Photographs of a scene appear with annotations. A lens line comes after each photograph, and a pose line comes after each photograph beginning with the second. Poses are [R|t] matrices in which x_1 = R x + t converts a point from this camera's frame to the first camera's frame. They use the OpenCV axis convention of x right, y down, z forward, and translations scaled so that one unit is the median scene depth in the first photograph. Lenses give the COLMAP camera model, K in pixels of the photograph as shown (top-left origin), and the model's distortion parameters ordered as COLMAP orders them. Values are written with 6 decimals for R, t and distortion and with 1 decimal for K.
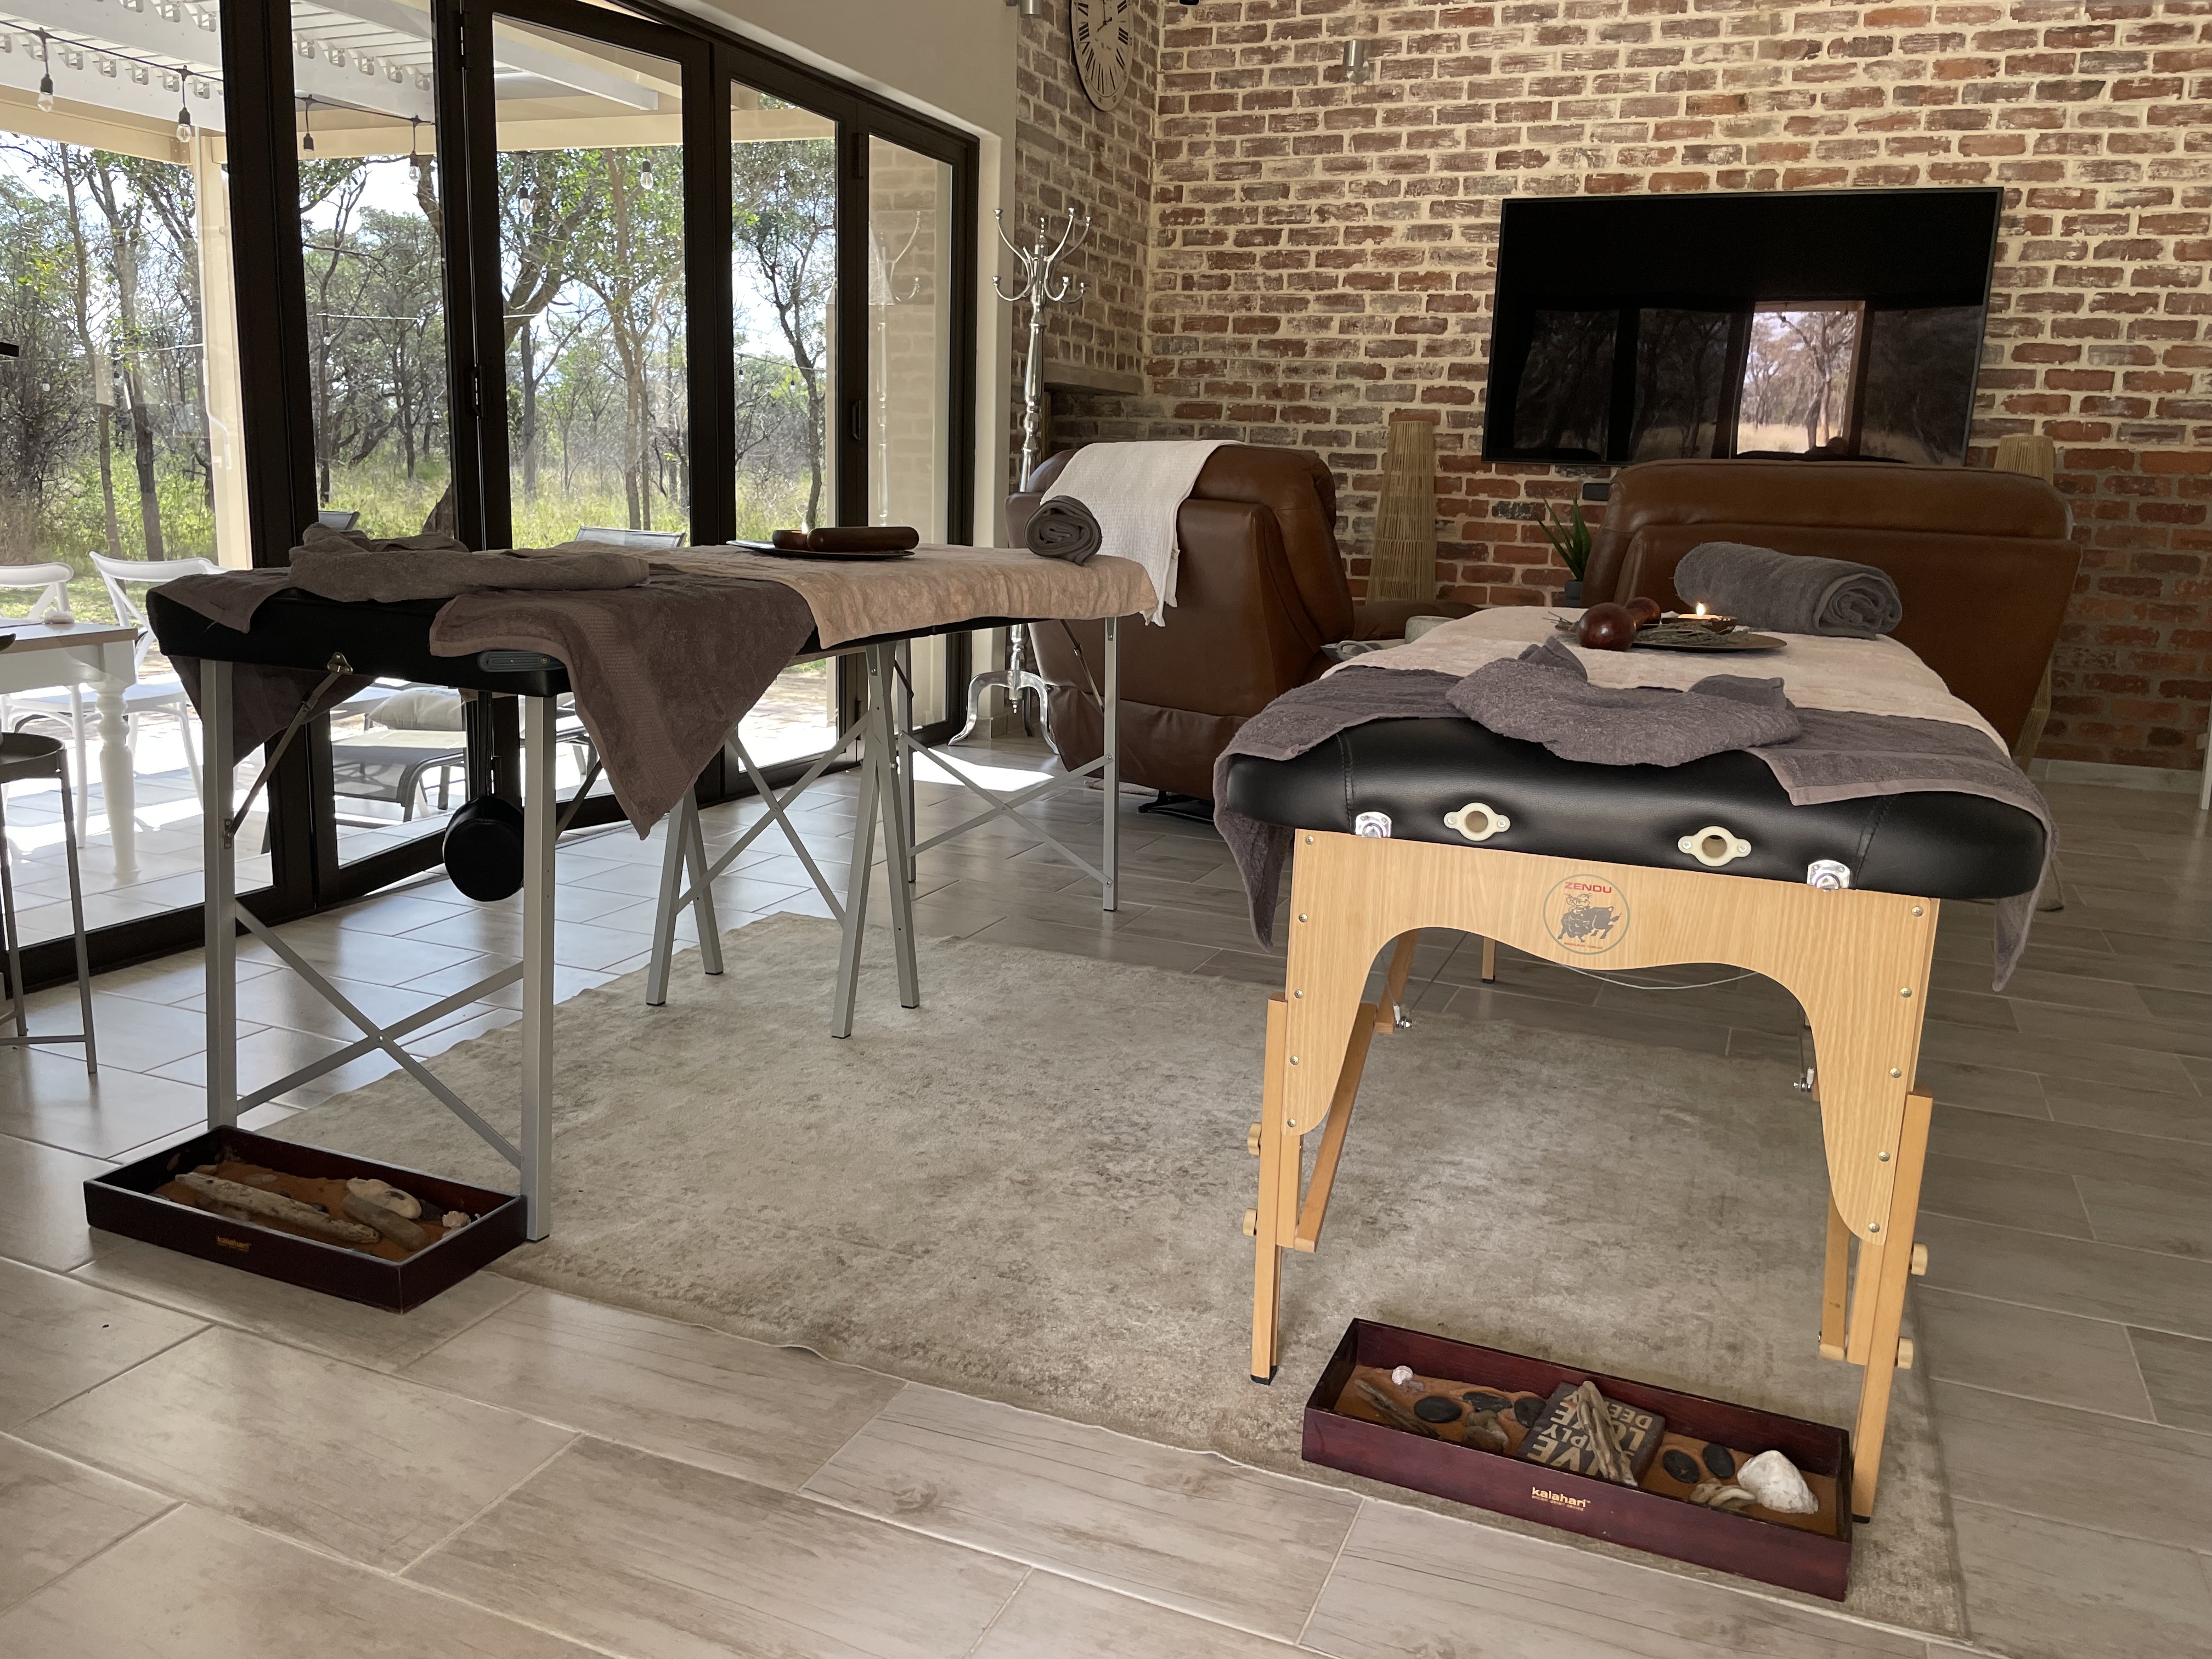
lens RADIAL K [[1664.8, 0, 1108.4], [0, 1664.8, 783.7], [0, 0, 1]] dist [0.086501, -0.112322]
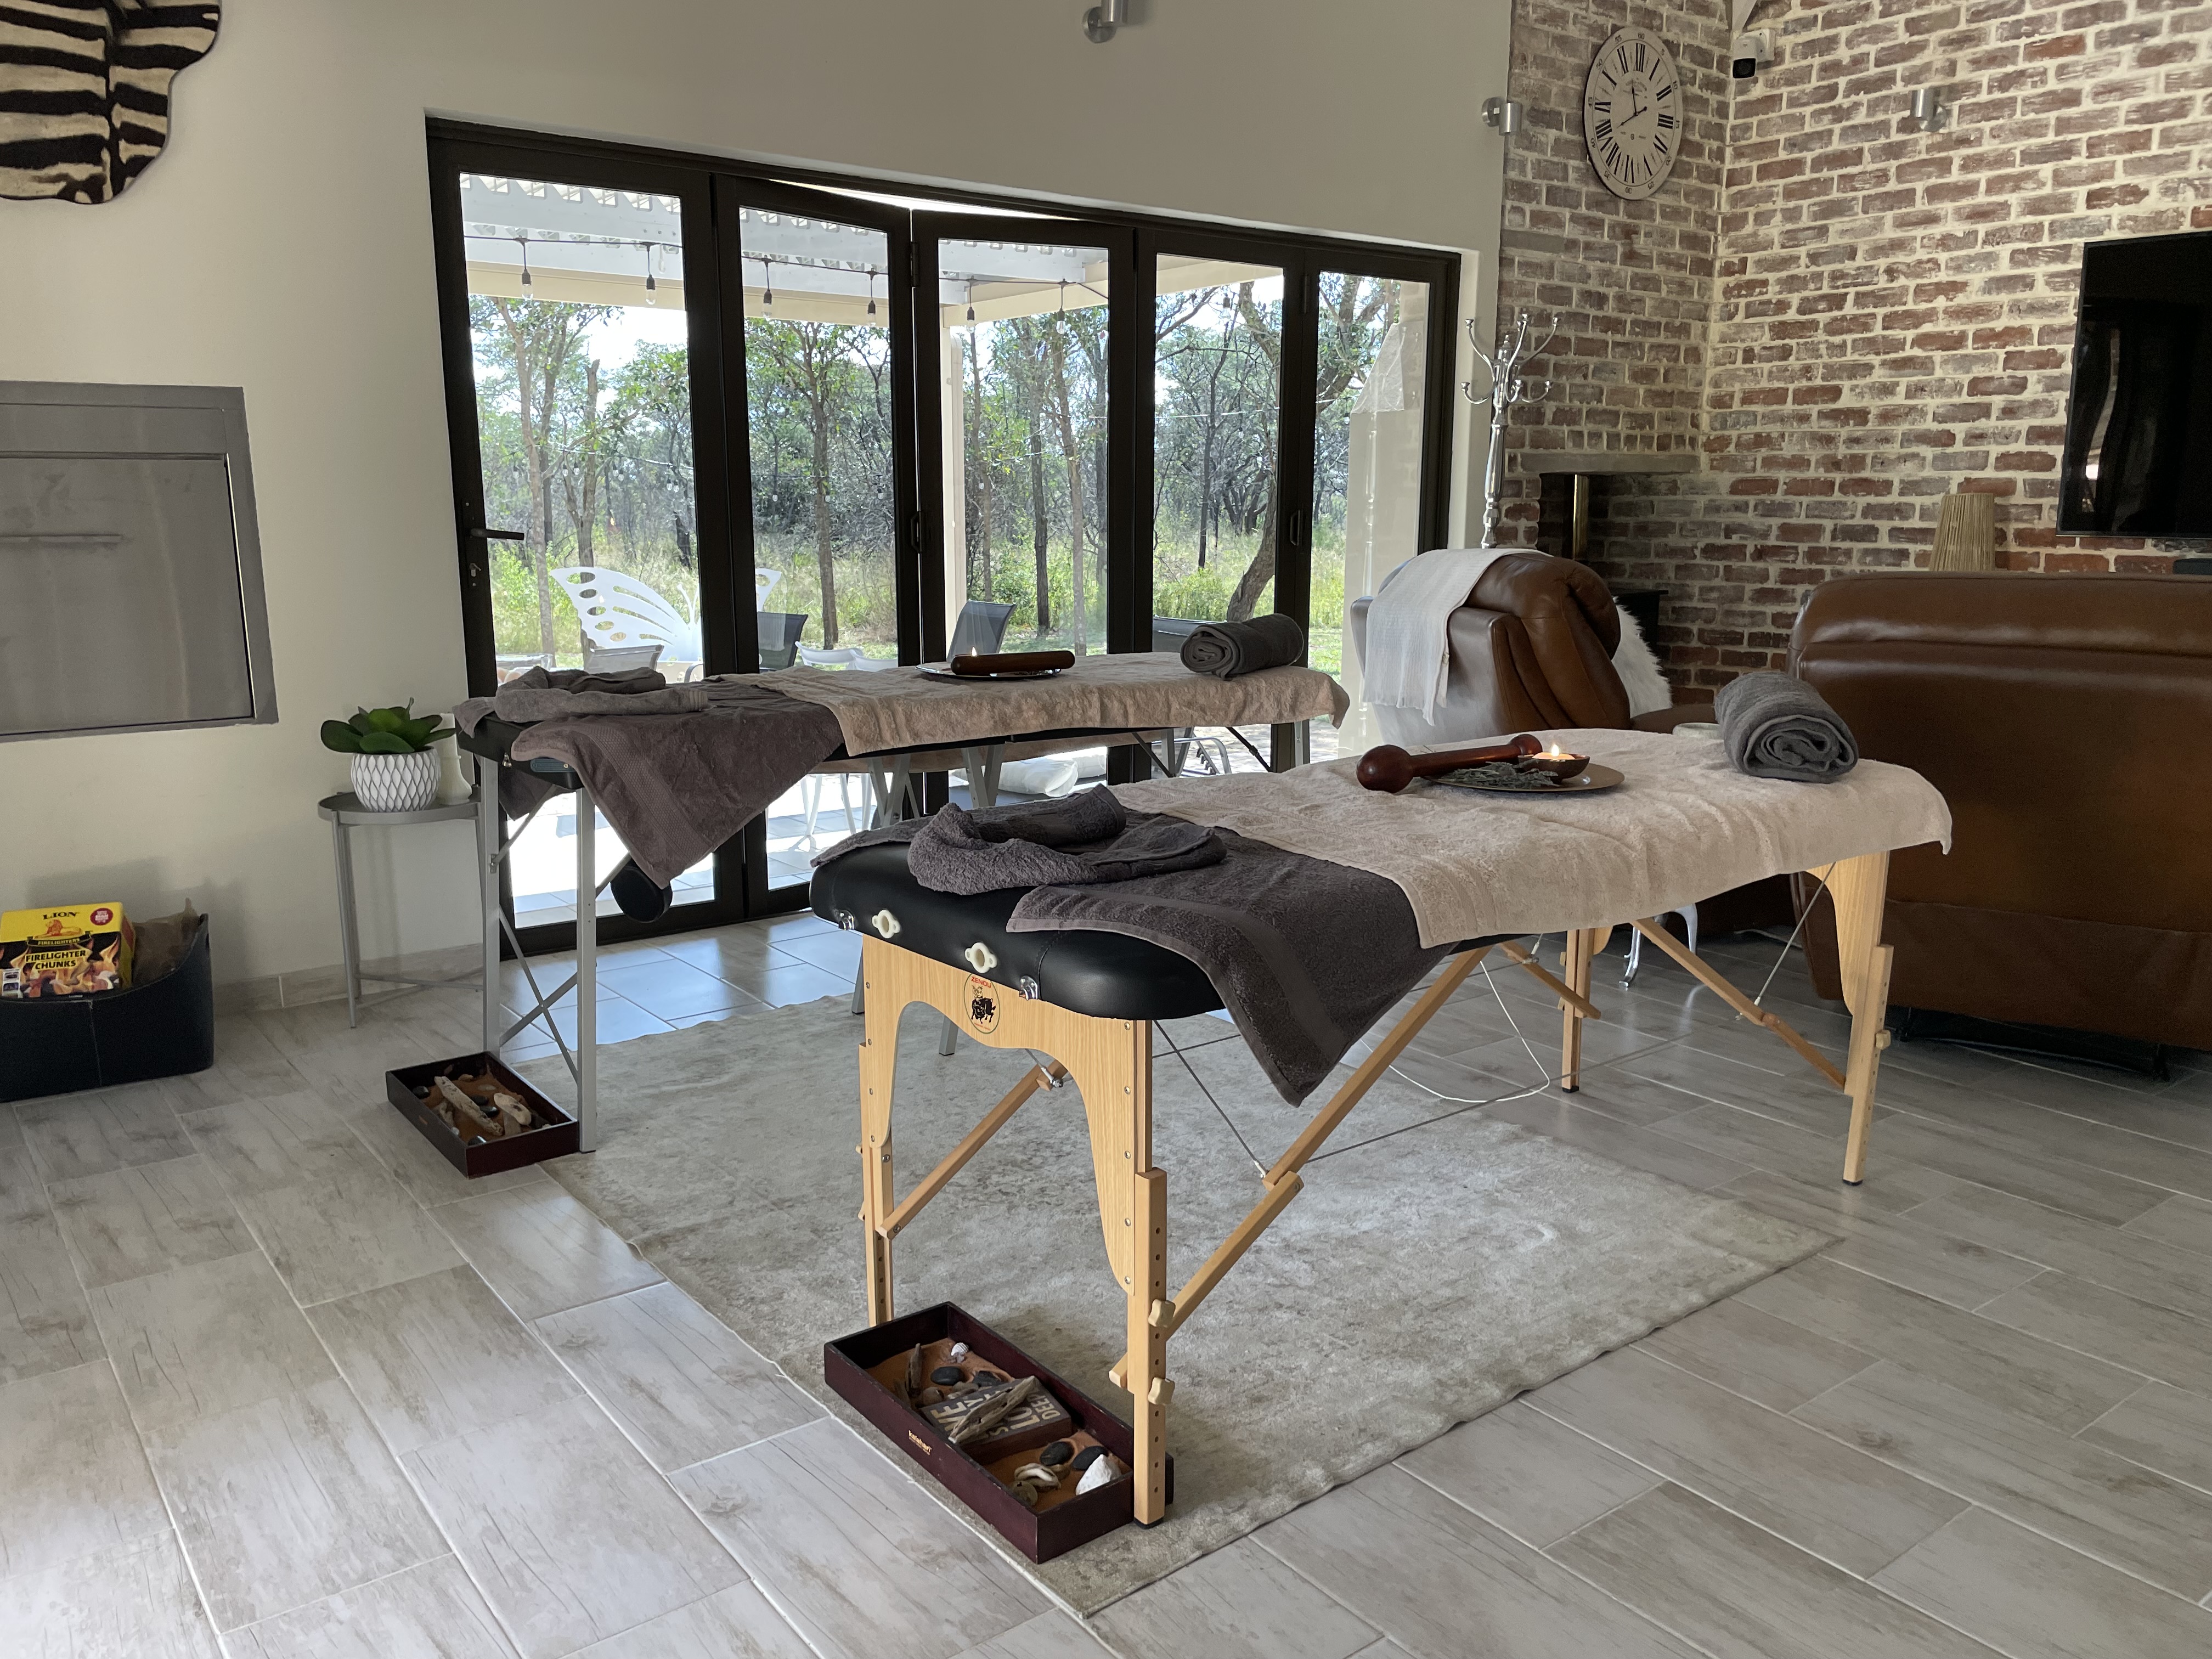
lens RADIAL K [[1657.4, 0, 1097.6], [0, 1657.4, 804.2], [0, 0, 1]] dist [0.083799, -0.111967]
pose [[0.865013, 0.053763, -0.498861, 0.234495], [-0.061809, 0.998088, 0.000391, -0.019335], [0.497928, 0.030496, 0.866682, -0.018178]]
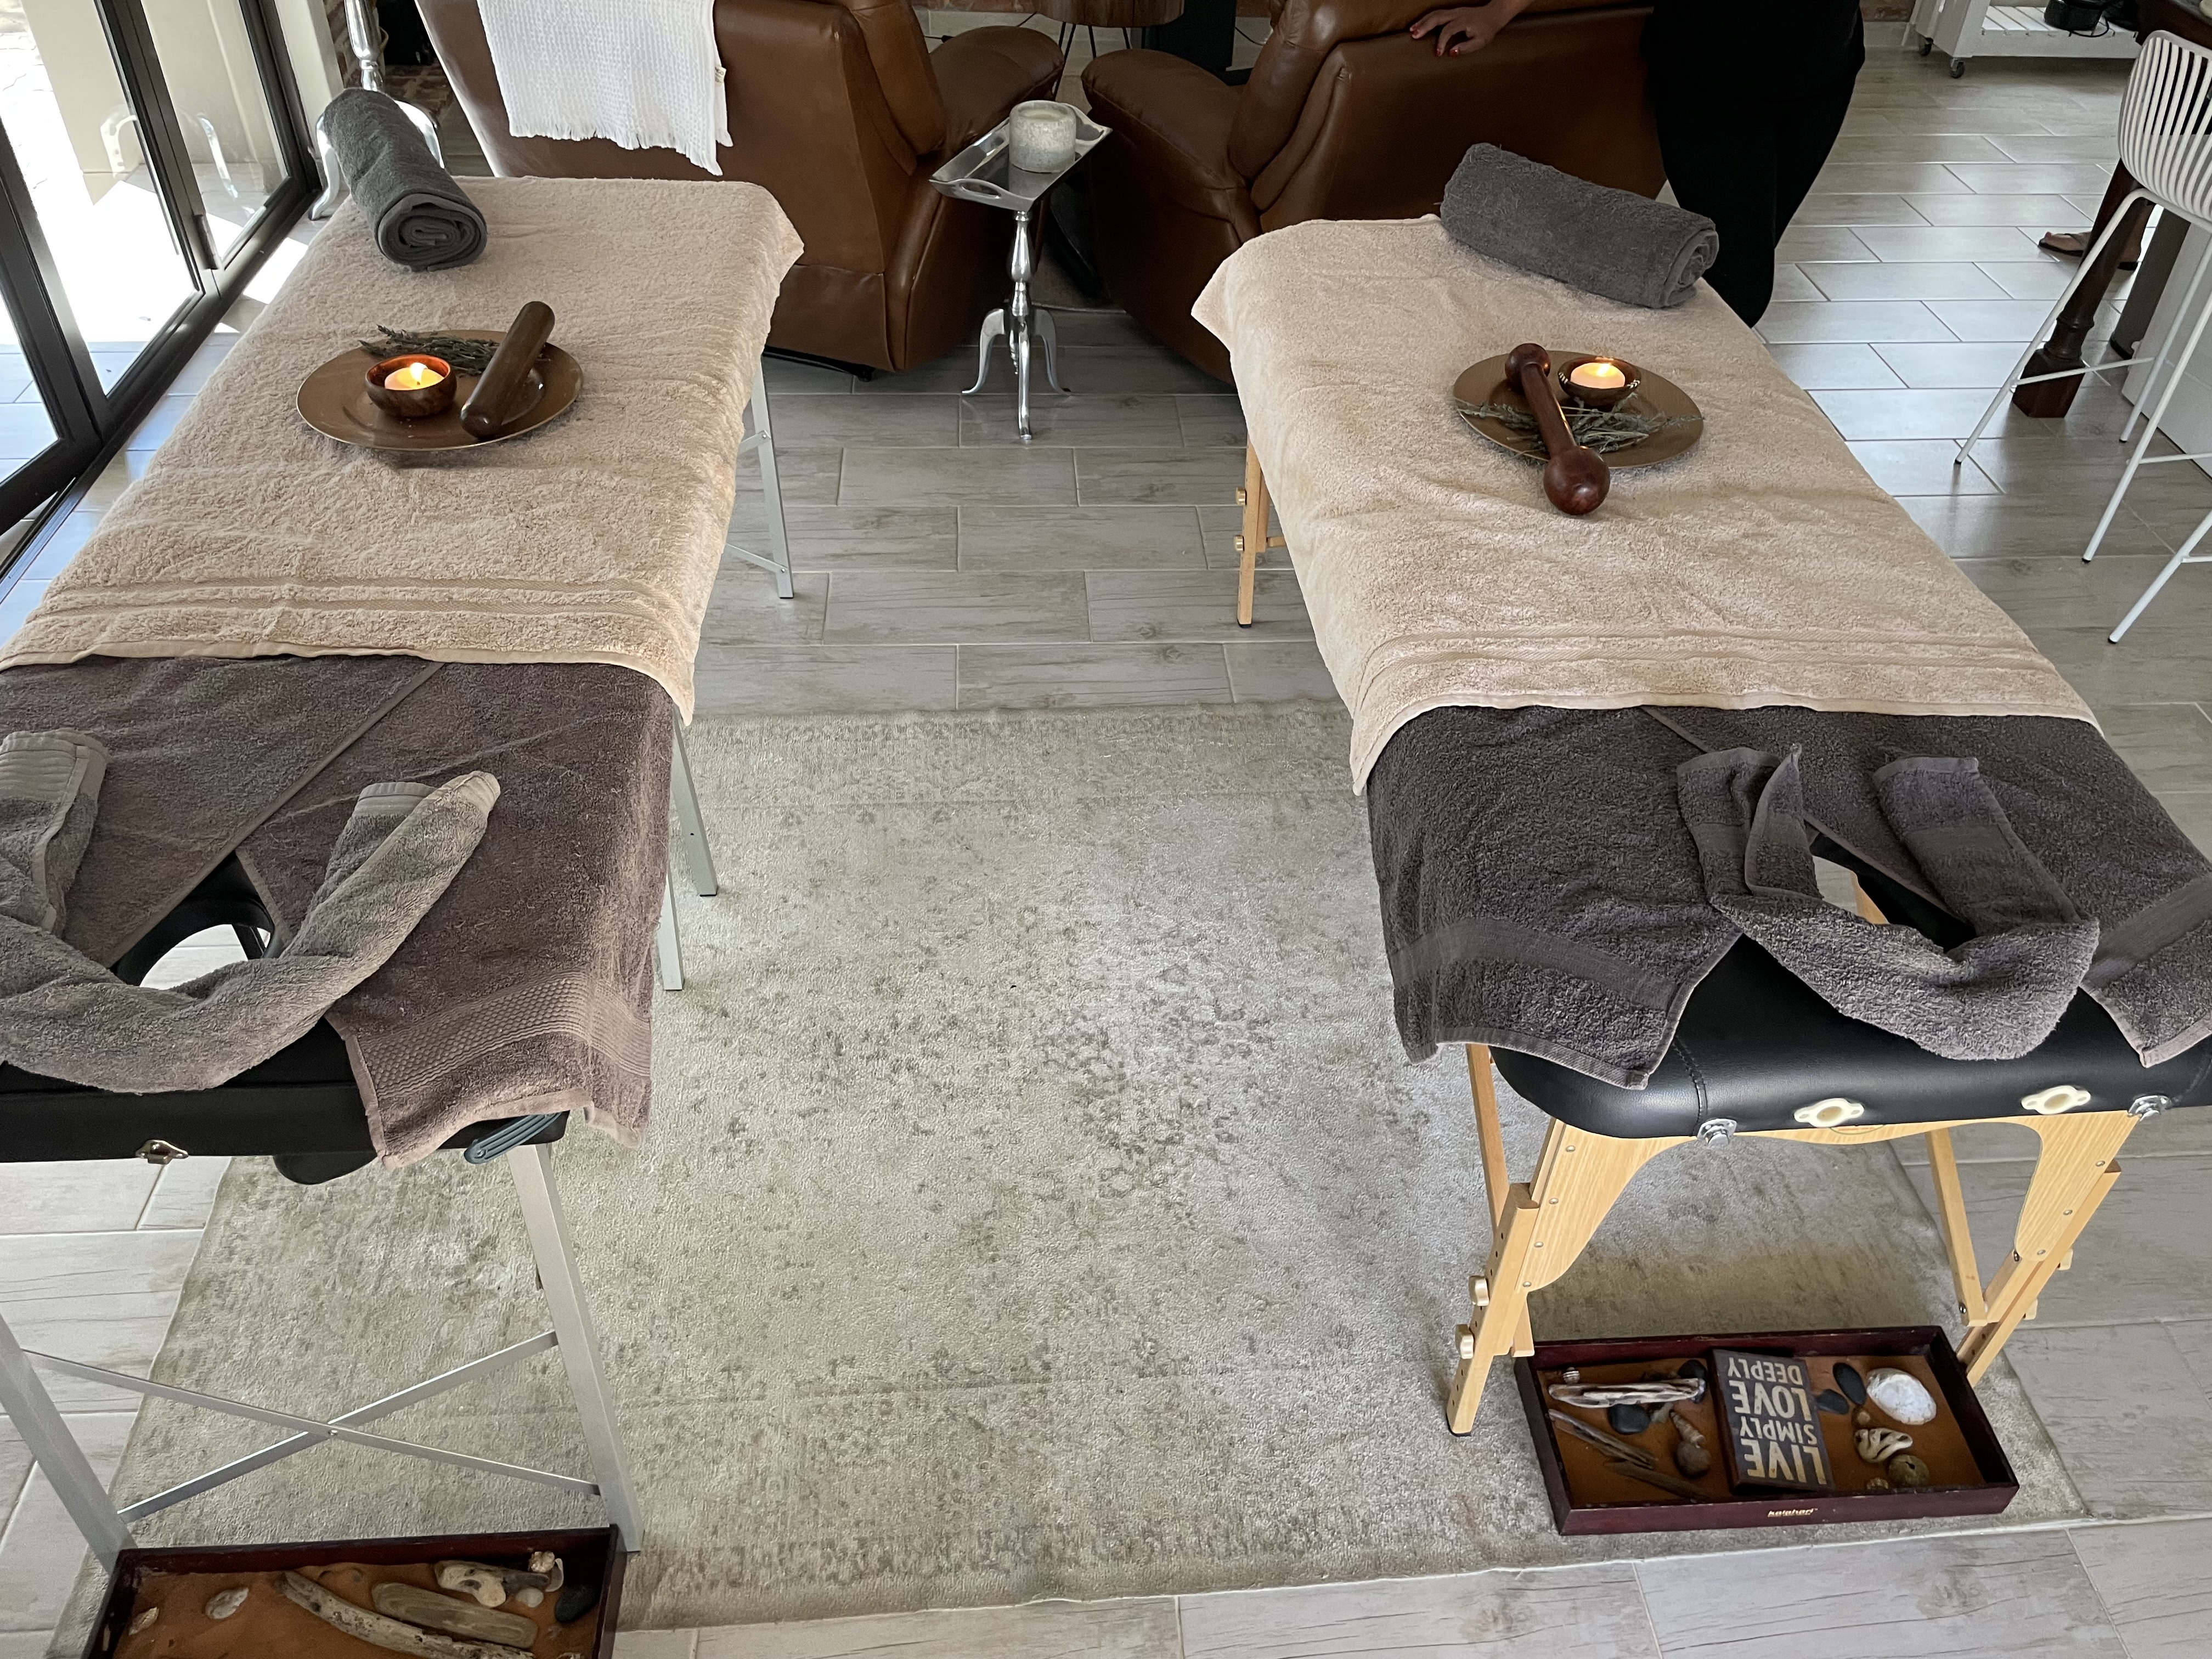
lens RADIAL K [[1657.4, 0, 1097.6], [0, 1657.4, 804.2], [0, 0, 1]] dist [0.083799, -0.111967]
pose [[0.897954, -0.298504, 0.323379, -0.089592], [0.090867, 0.844725, 0.527431, -0.147412], [-0.430606, -0.444224, 0.785648, 0.119727]]
